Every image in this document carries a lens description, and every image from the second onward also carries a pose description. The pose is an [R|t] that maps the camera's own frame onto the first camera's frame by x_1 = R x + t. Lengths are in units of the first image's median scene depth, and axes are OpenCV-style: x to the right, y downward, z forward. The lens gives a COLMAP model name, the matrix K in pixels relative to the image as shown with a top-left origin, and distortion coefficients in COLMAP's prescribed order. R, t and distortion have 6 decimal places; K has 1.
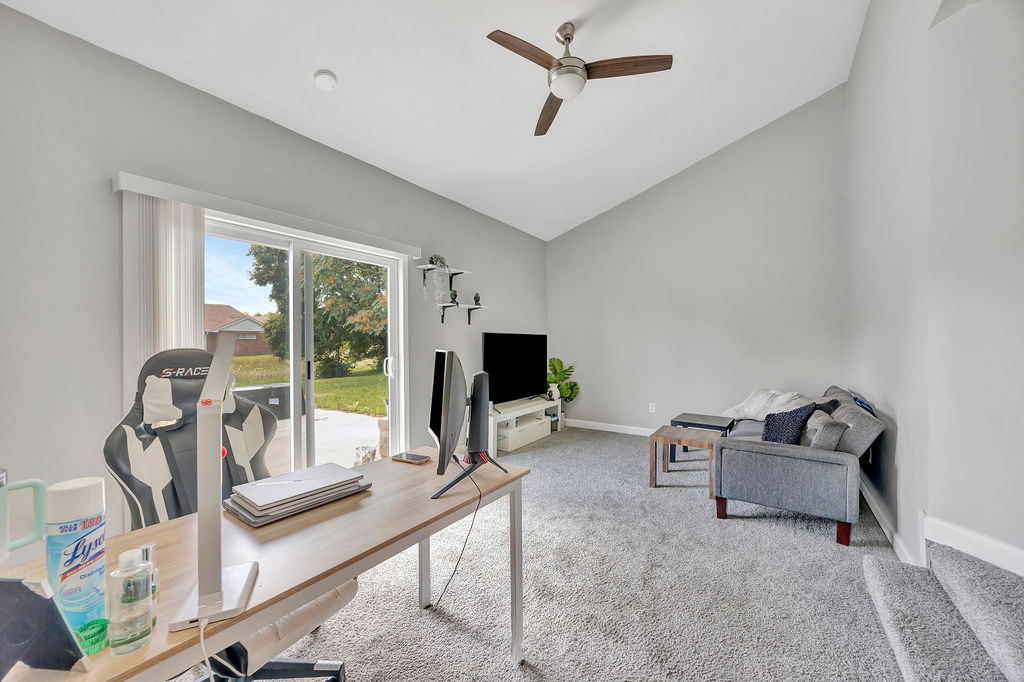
lens RADIAL K [[393.0, 0, 515.7], [0, 393.0, 344.7], [0, 0, 1]] dist [-0.007227, 0.001253]
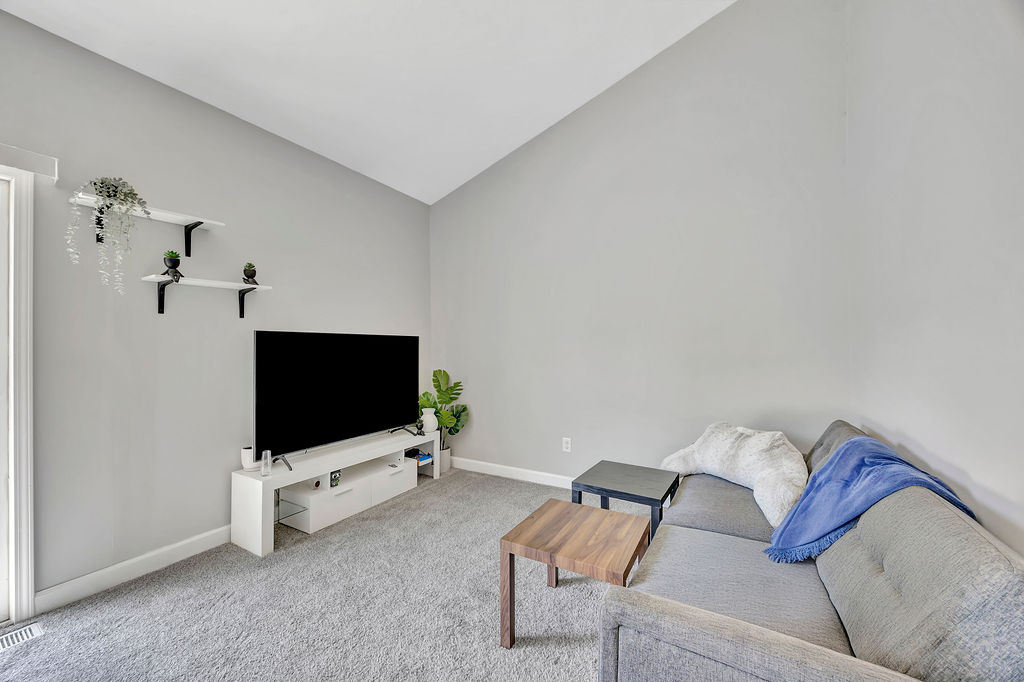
lens RADIAL K [[393.0, 0, 515.5], [0, 393.0, 346.5], [0, 0, 1]] dist [-0.007227, 0.001253]
pose [[0.997550, -0.001620, 0.069942, 0.210218], [0.002293, 0.999952, -0.009547, -0.001313], [-0.069923, 0.009684, 0.997505, 0.328332]]
